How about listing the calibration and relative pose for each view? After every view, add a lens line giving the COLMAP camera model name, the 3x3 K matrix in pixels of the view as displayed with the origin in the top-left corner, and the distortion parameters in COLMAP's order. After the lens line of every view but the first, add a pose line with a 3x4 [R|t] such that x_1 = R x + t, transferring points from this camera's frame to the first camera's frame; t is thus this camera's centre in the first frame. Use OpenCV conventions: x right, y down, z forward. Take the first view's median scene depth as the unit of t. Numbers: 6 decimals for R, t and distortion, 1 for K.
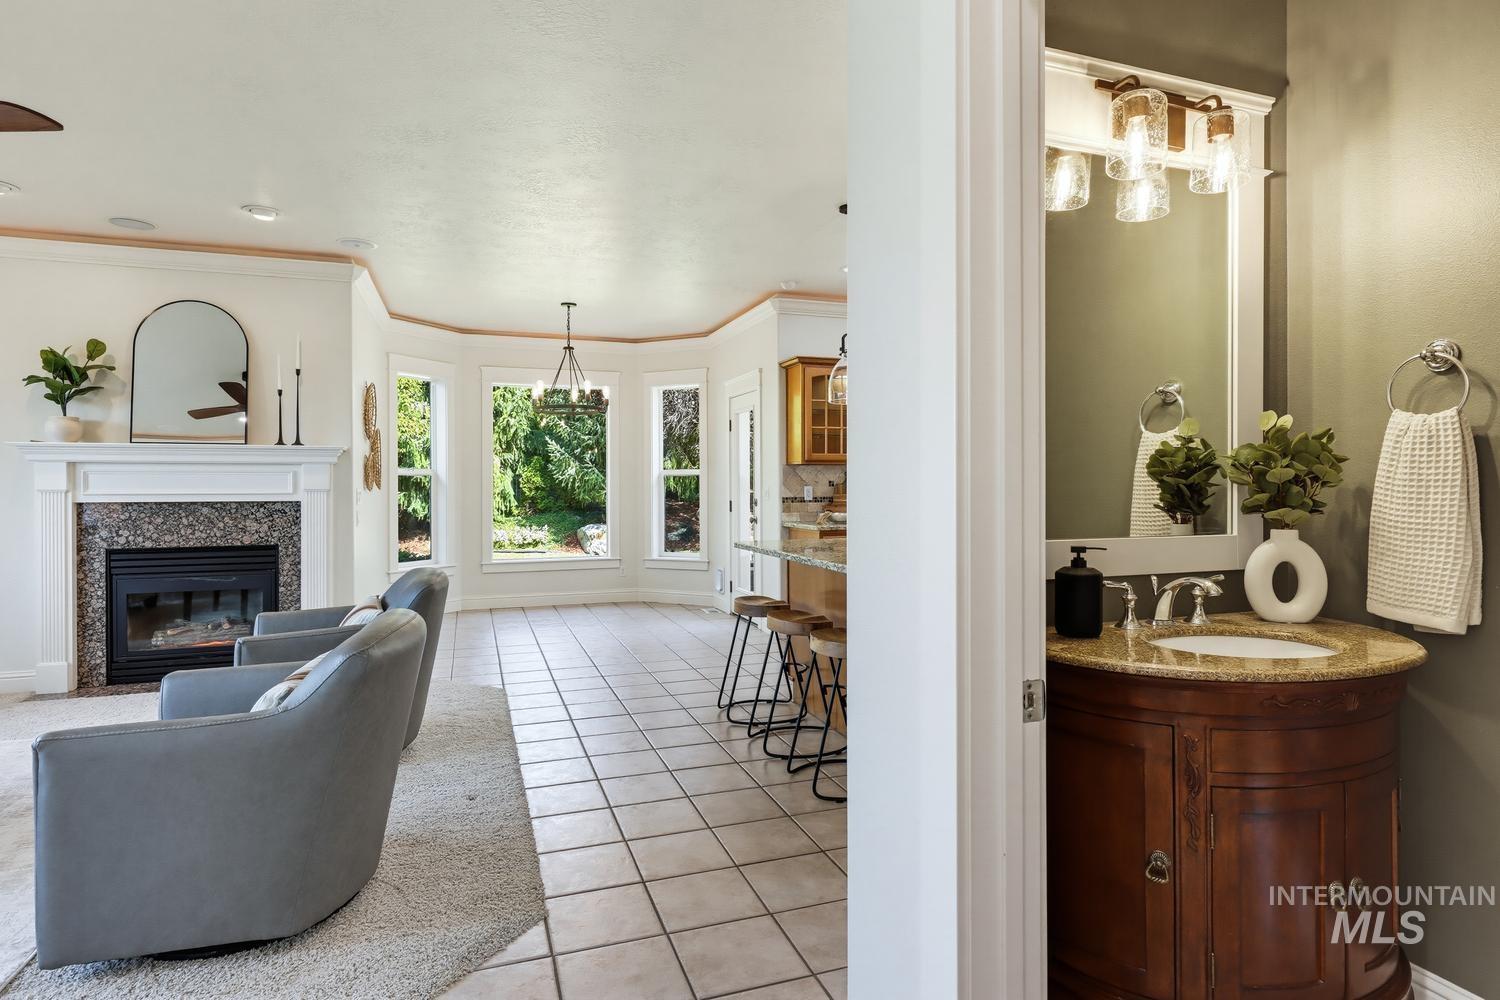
lens RADIAL K [[801.9, 0, 752.9], [0, 801.9, 486.9], [0, 0, 1]] dist [0.000456, -0.002823]
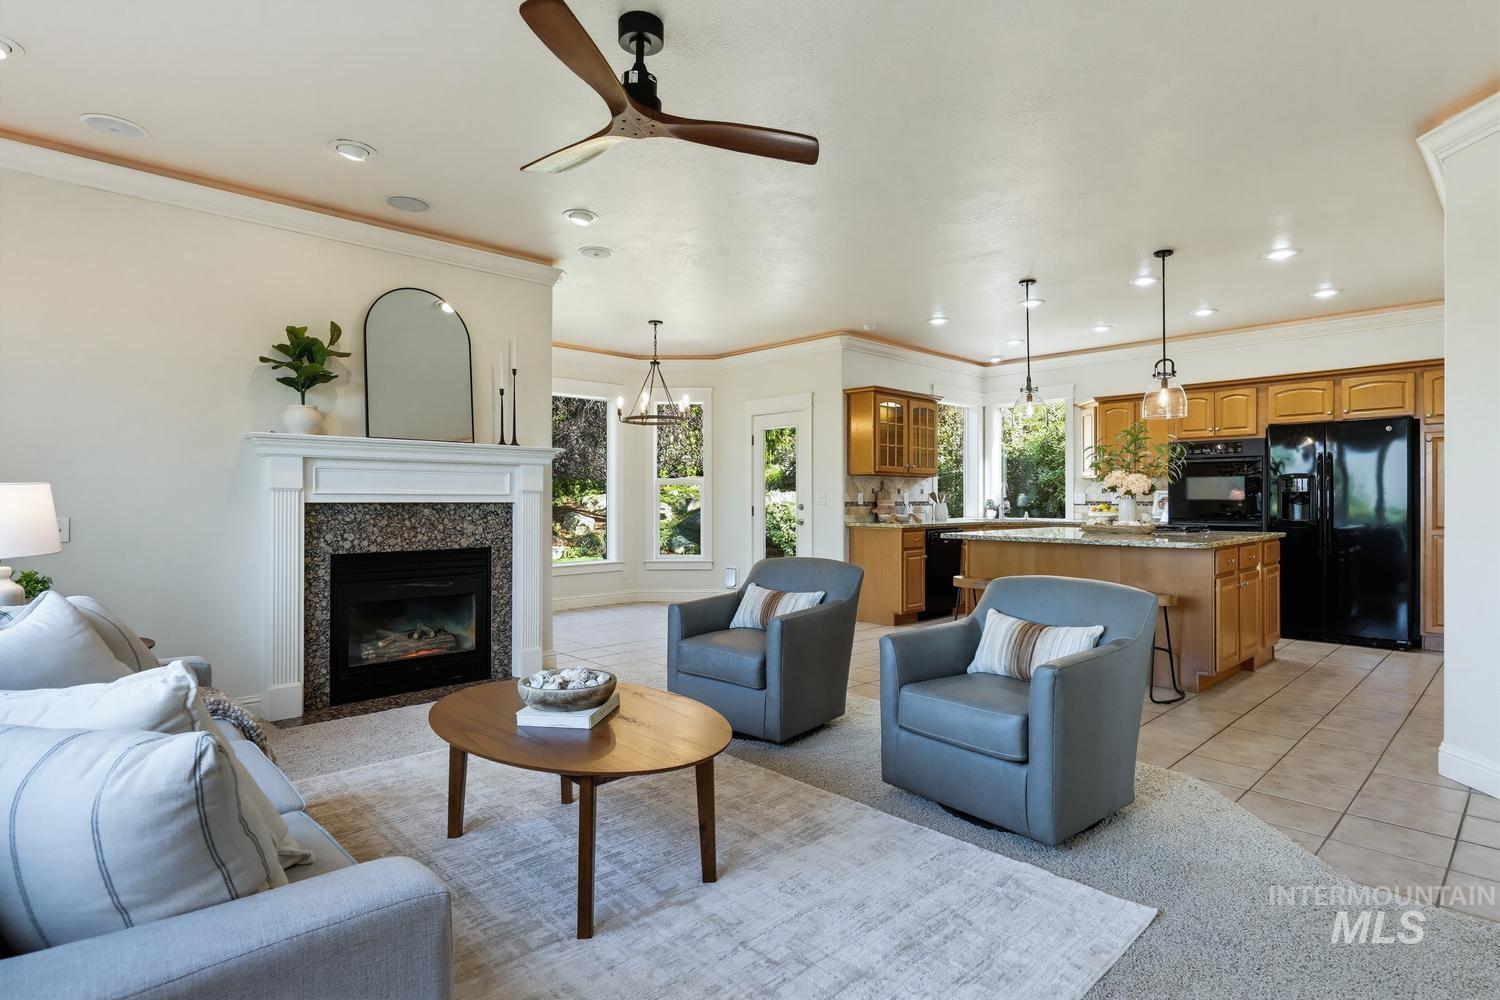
lens RADIAL K [[769.8, 0, 749.4], [0, 769.8, 497.9], [0, 0, 1]] dist [0.002563, 0.000409]
pose [[0.910783, 0.004396, 0.412861, -0.607498], [-0.002090, 0.999980, -0.006035, 0.015014], [-0.412879, 0.004634, 0.910774, 0.014263]]
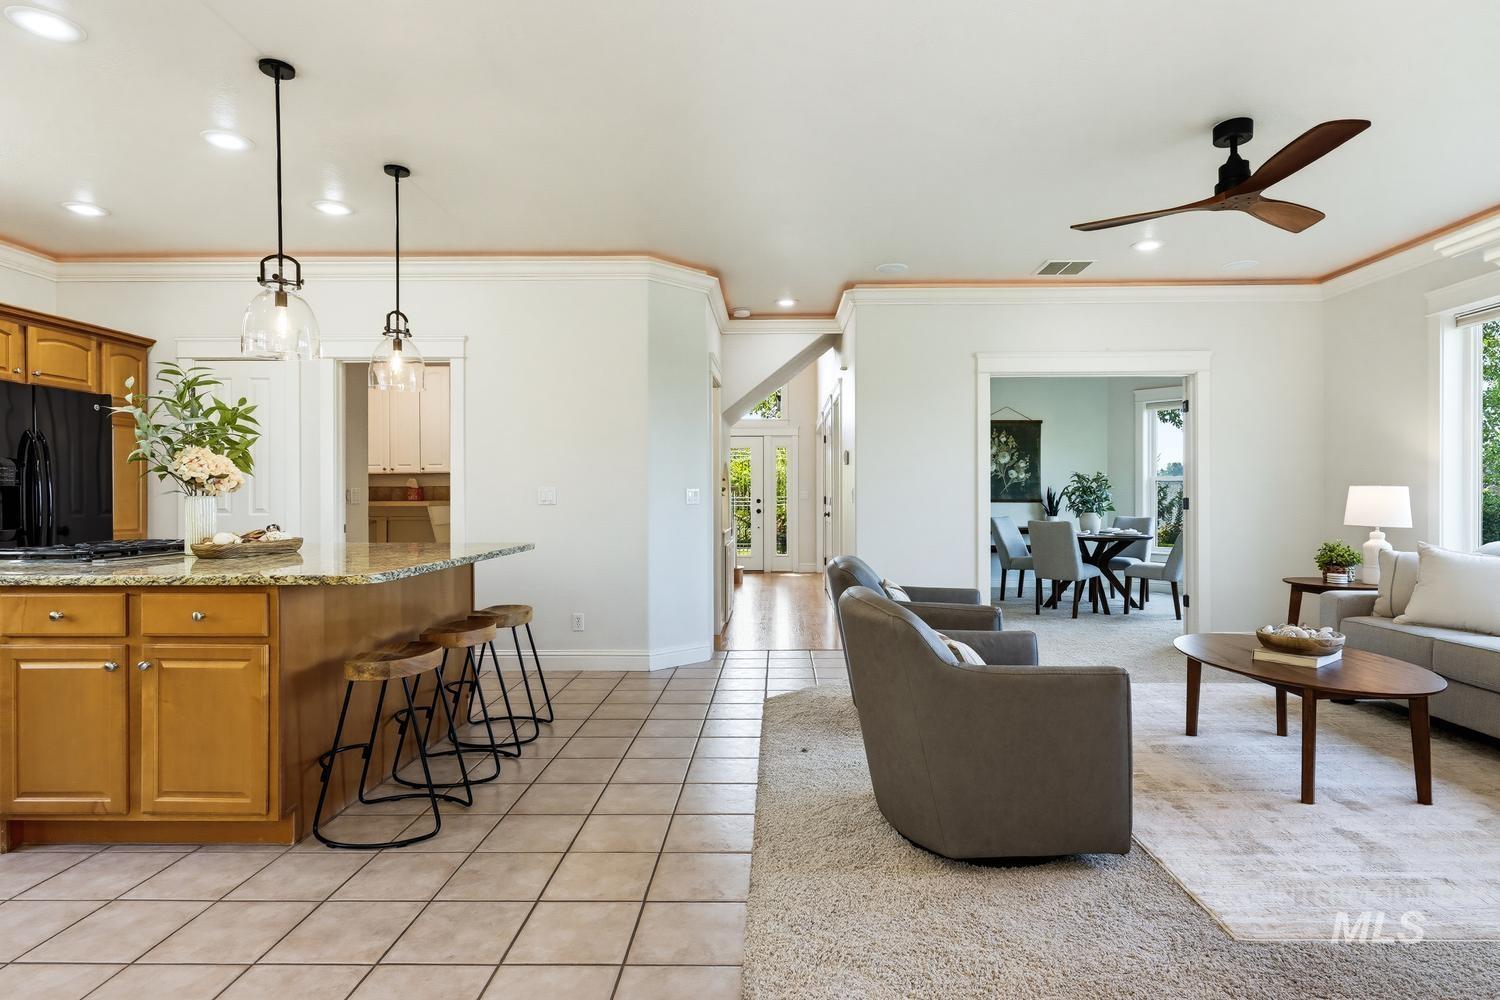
lens RADIAL K [[791.6, 0, 772.8], [0, 791.6, 497.9], [0, 0, 1]] dist [0.004145, -0.001123]
pose [[-0.938796, 0.005018, 0.344437, -0.364979], [0.006597, 0.999972, 0.003412, 0.011204], [-0.344410, 0.005476, -0.938803, 1.090684]]
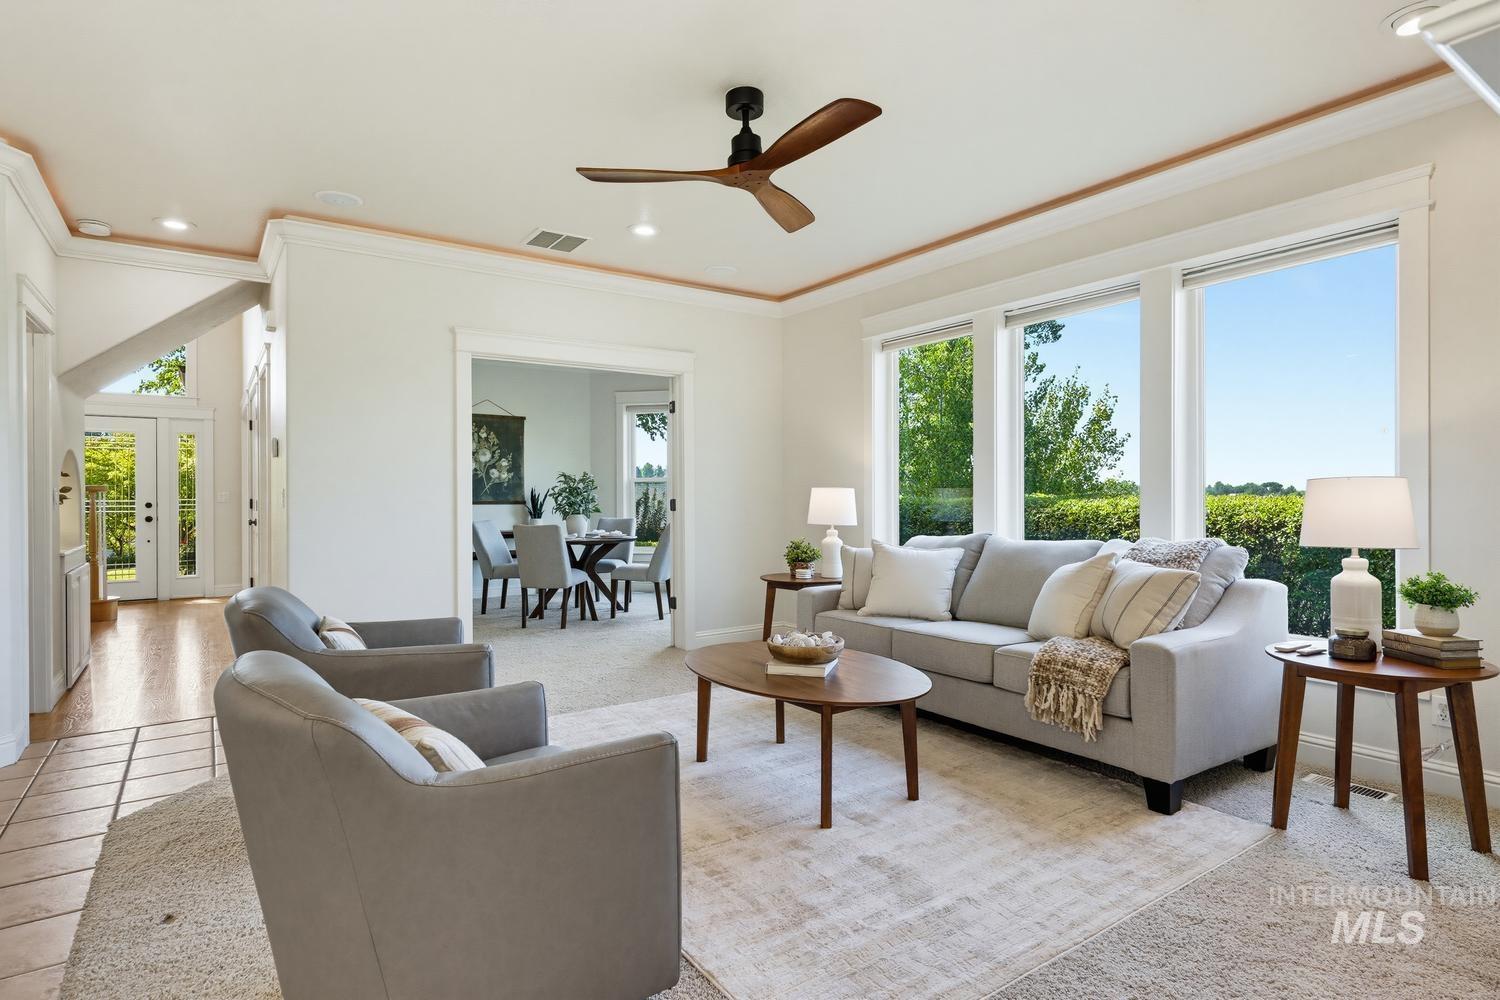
lens RADIAL K [[769.8, 0, 743.5], [0, 769.8, 494.8], [0, 0, 1]] dist [0.002563, 0.000409]
pose [[-0.965497, 0.008862, -0.260265, -0.344250], [0.008176, 0.999960, 0.003716, 0.009750], [0.260287, 0.001459, -0.965530, 0.927650]]
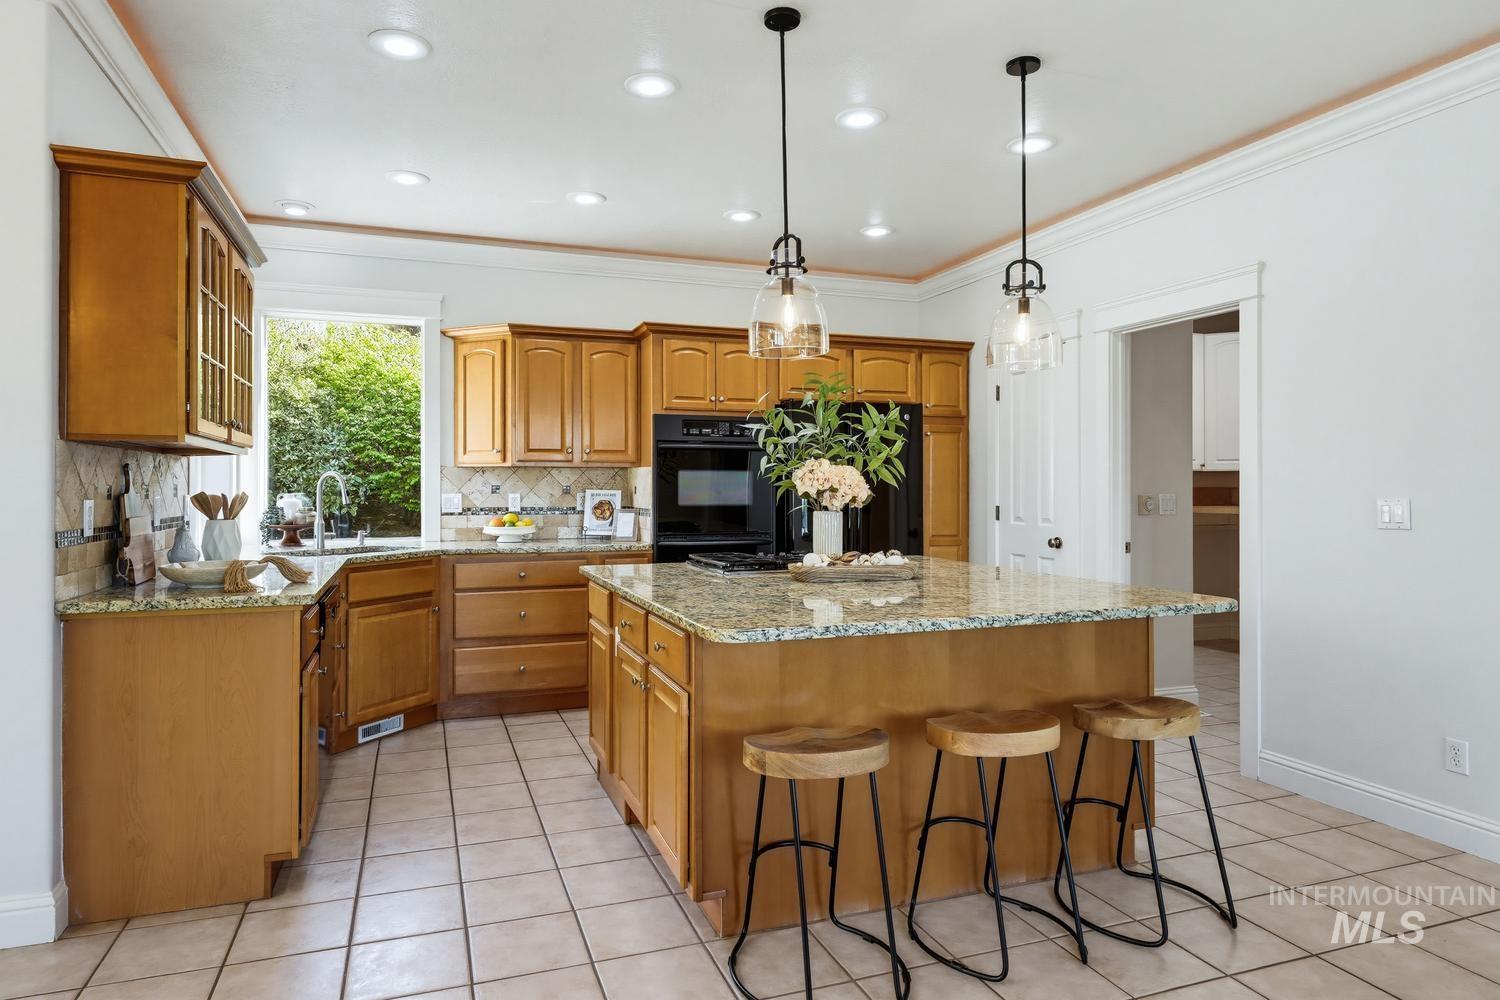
lens RADIAL K [[887.1, 0, 741.2], [0, 887.1, 486.6], [0, 0, 1]] dist [0.009050, -0.005433]
pose [[-0.001427, 0.004896, 0.999987, -0.377894], [0.001547, 0.999987, -0.004894, -0.004999], [-0.999998, 0.001540, -0.001435, 0.750100]]
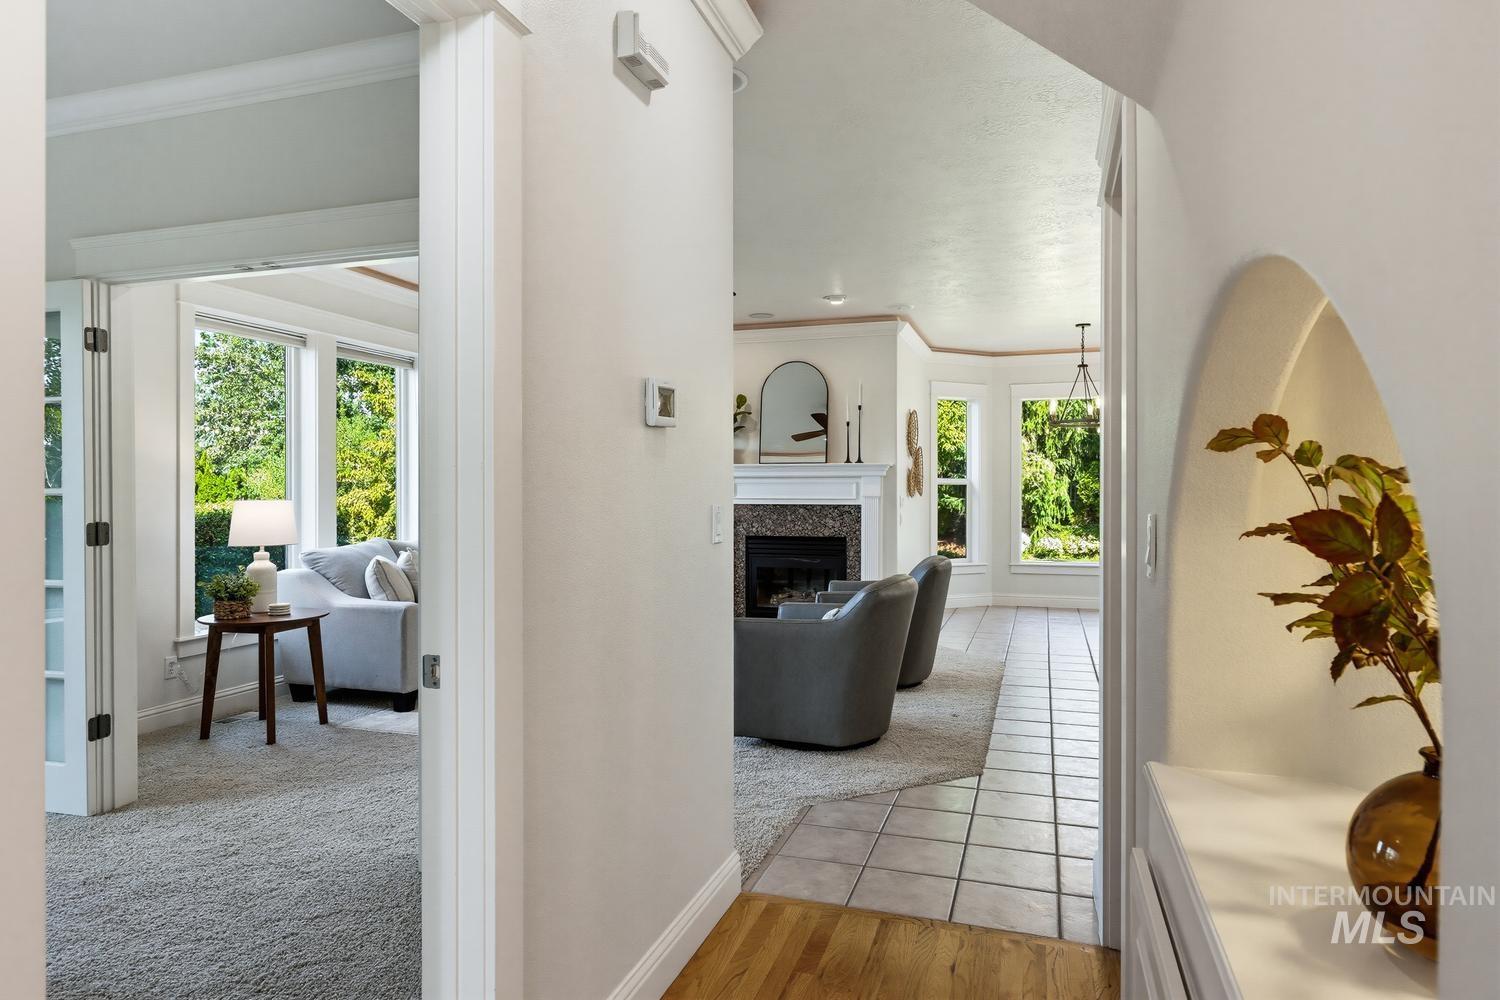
lens RADIAL K [[887.1, 0, 750.1], [0, 887.1, 496.5], [0, 0, 1]] dist [0.009050, -0.005433]
pose [[0.790300, 0.006631, -0.612685, 0.166102], [-0.004357, 0.999977, 0.005202, -0.002725], [0.612705, -0.001442, 0.790310, -0.238275]]
